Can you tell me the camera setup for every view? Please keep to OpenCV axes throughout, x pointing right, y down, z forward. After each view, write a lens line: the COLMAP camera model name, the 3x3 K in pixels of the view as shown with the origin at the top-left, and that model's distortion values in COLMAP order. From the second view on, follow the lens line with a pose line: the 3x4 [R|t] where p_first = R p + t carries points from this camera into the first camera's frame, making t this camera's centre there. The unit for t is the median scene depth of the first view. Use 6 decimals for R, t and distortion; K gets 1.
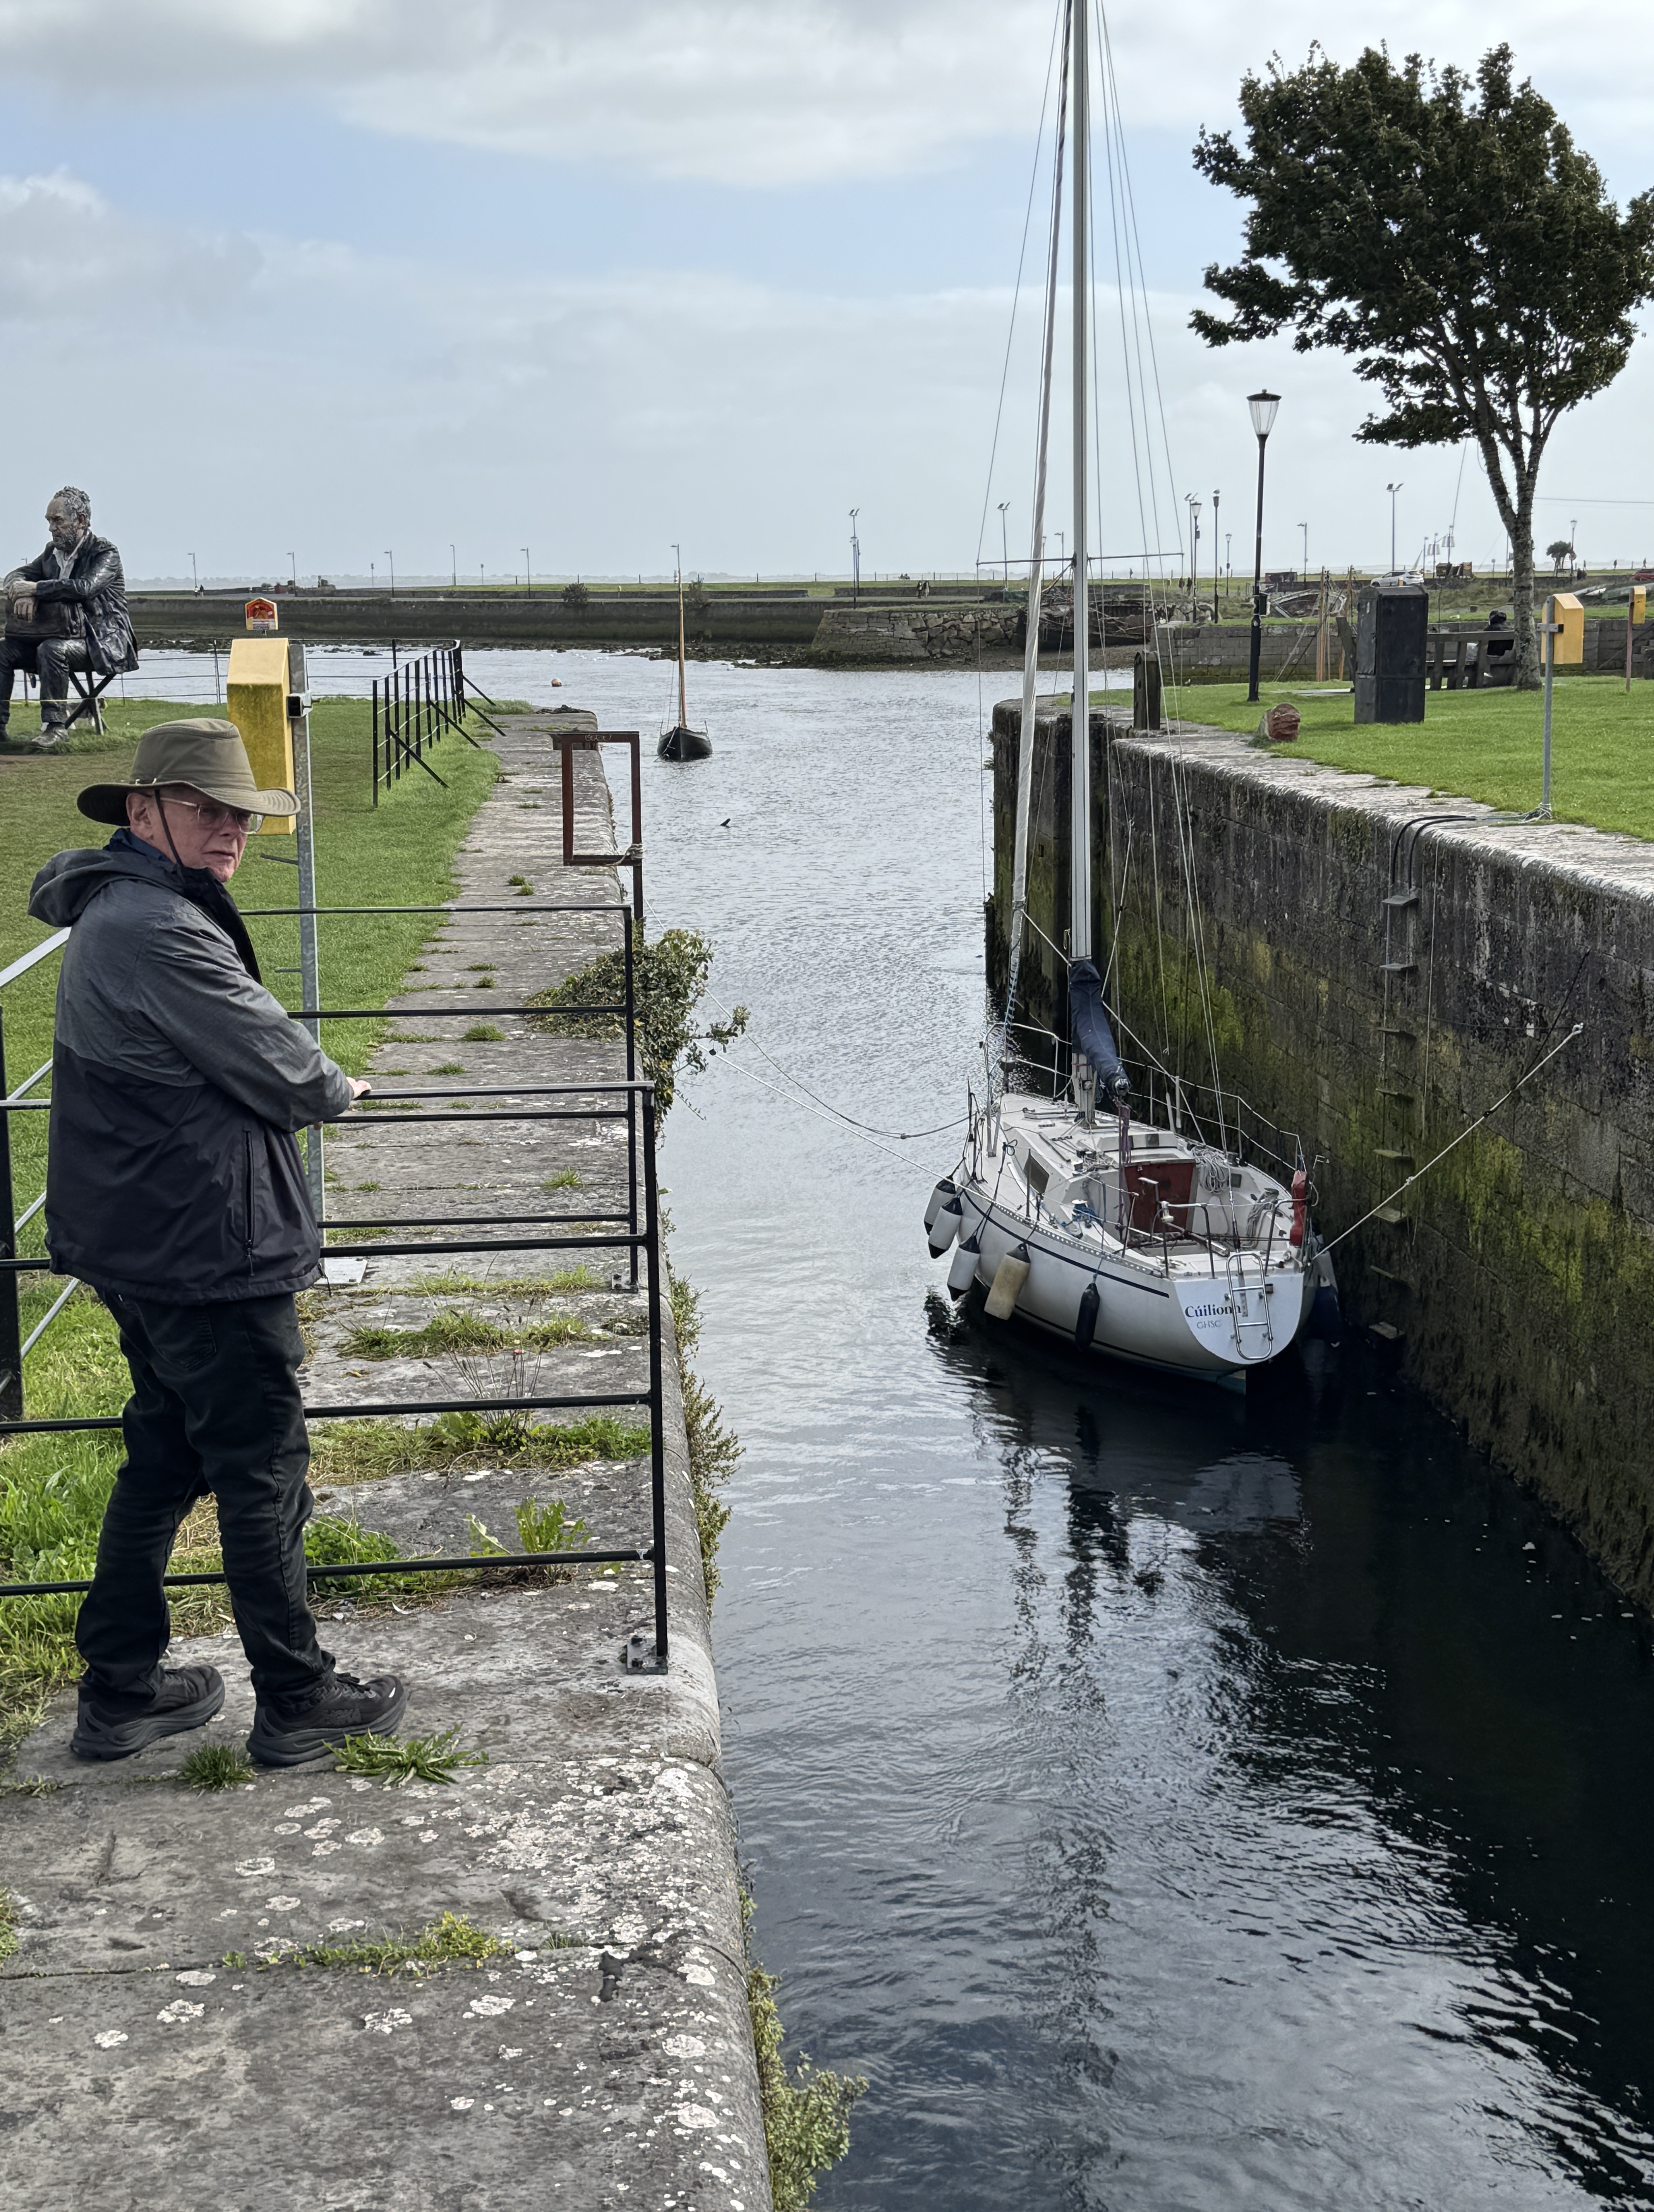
lens RADIAL K [[2970.8, 0, 832.4], [0, 2970.8, 1104.9], [0, 0, 1]] dist [0.113884, 0.000000]
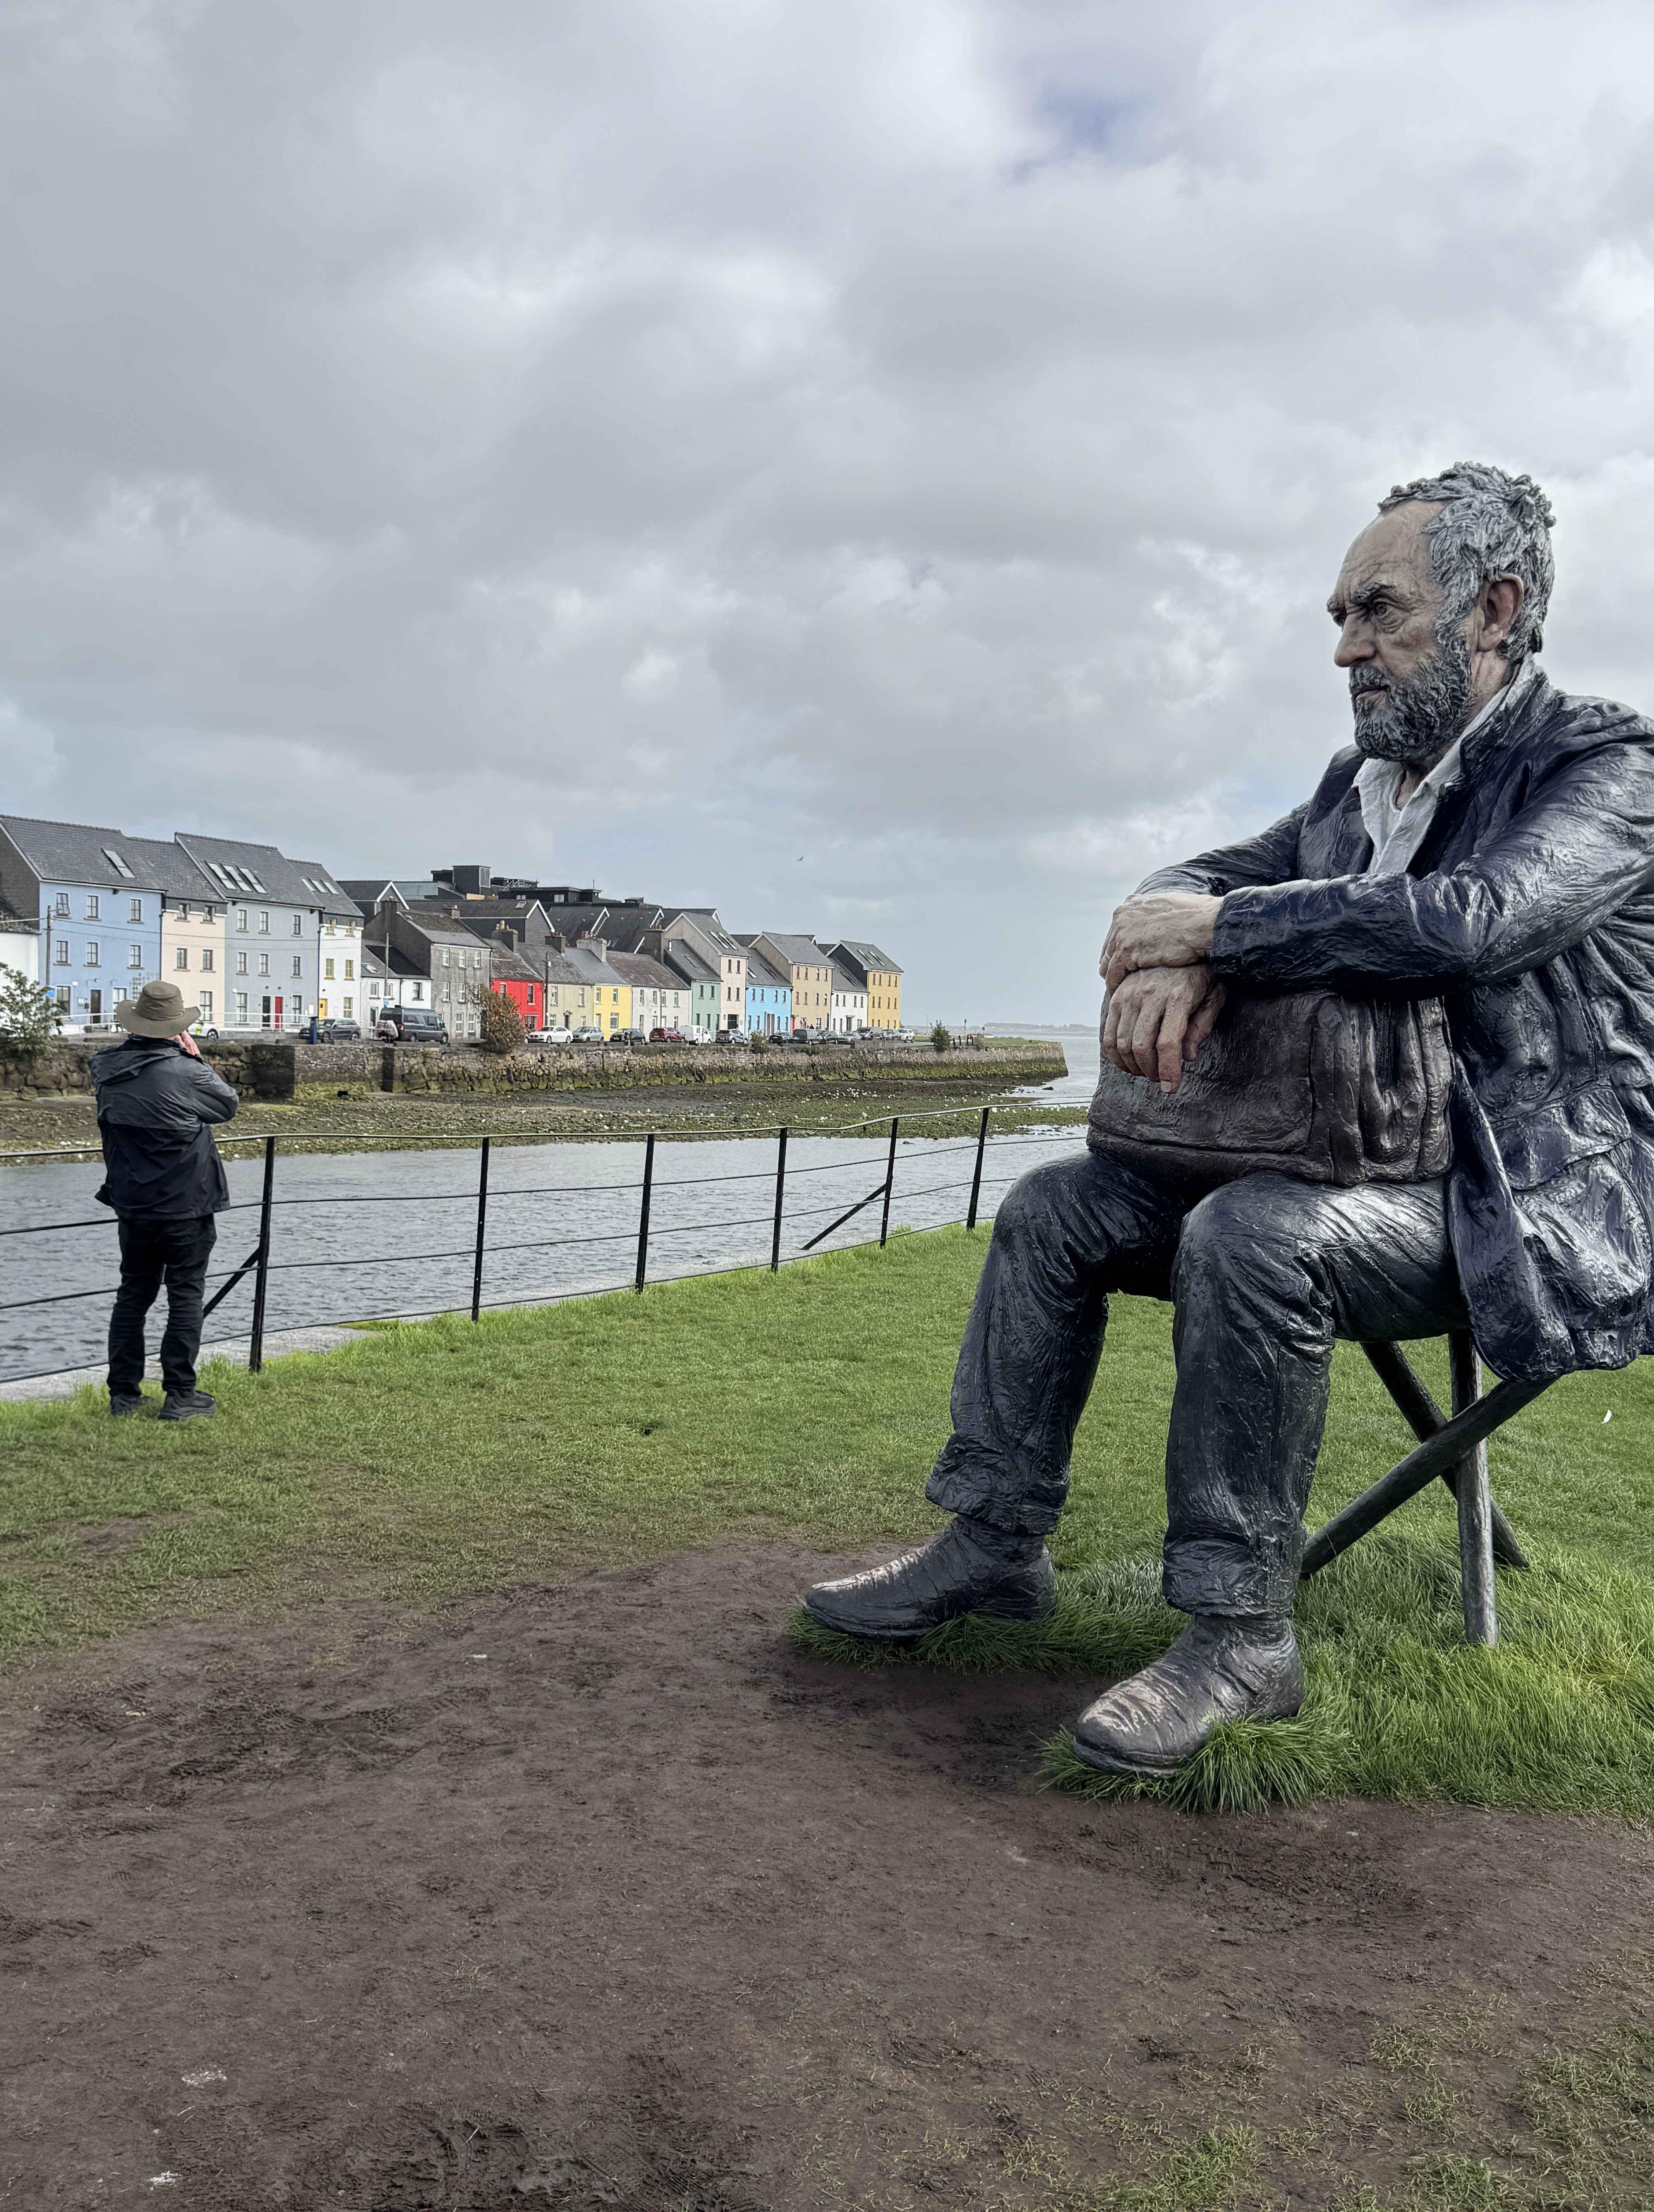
lens RADIAL K [[1938.8, 0, 812.8], [0, 1938.8, 1118.7], [0, 0, 1]] dist [0.117825, -0.051332]
pose [[0.828608, 0.062645, -0.556313, -0.211877], [-0.132891, 0.987326, -0.086756, -0.142514], [0.543828, 0.145816, 0.826431, 0.869235]]
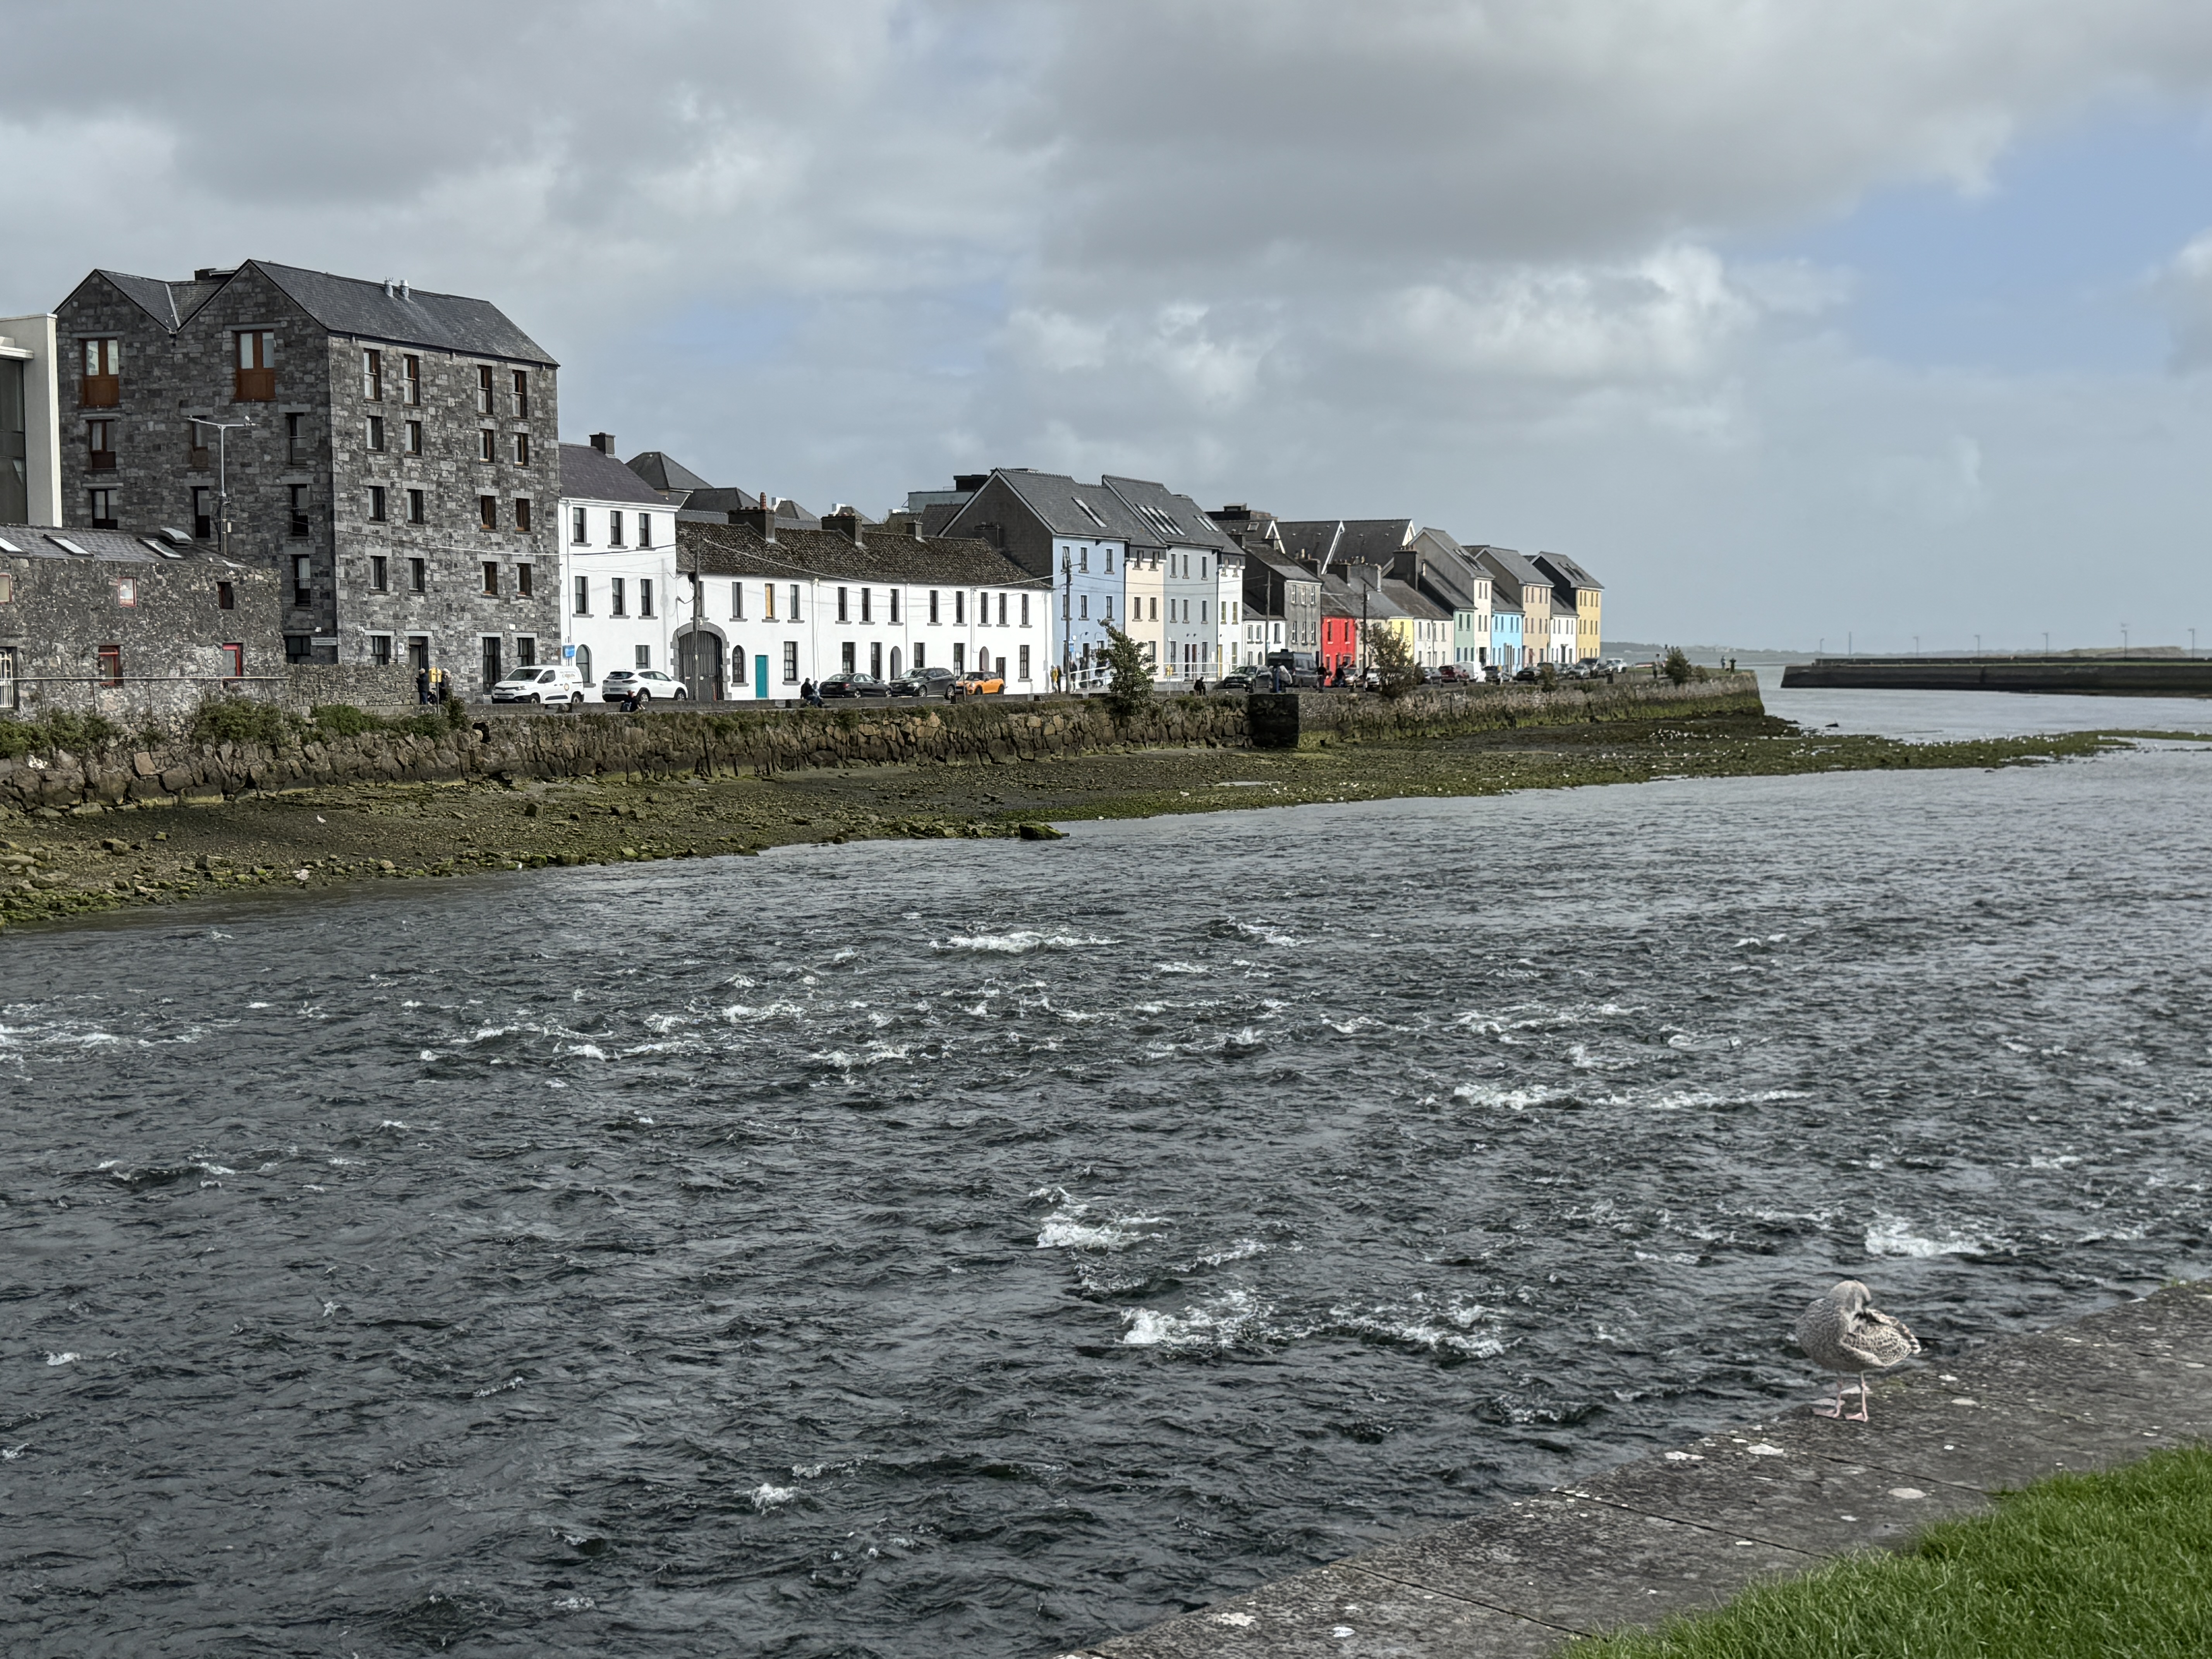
lens RADIAL K [[2971.1, 0, 1120.2], [0, 2971.1, 837.5], [0, 0, 1]] dist [0.113884, 0.000000]
pose [[0.843850, 0.041595, -0.534964, -0.214402], [-0.098792, 0.991991, -0.078704, -0.137574], [0.527405, 0.119264, 0.841201, 0.841481]]
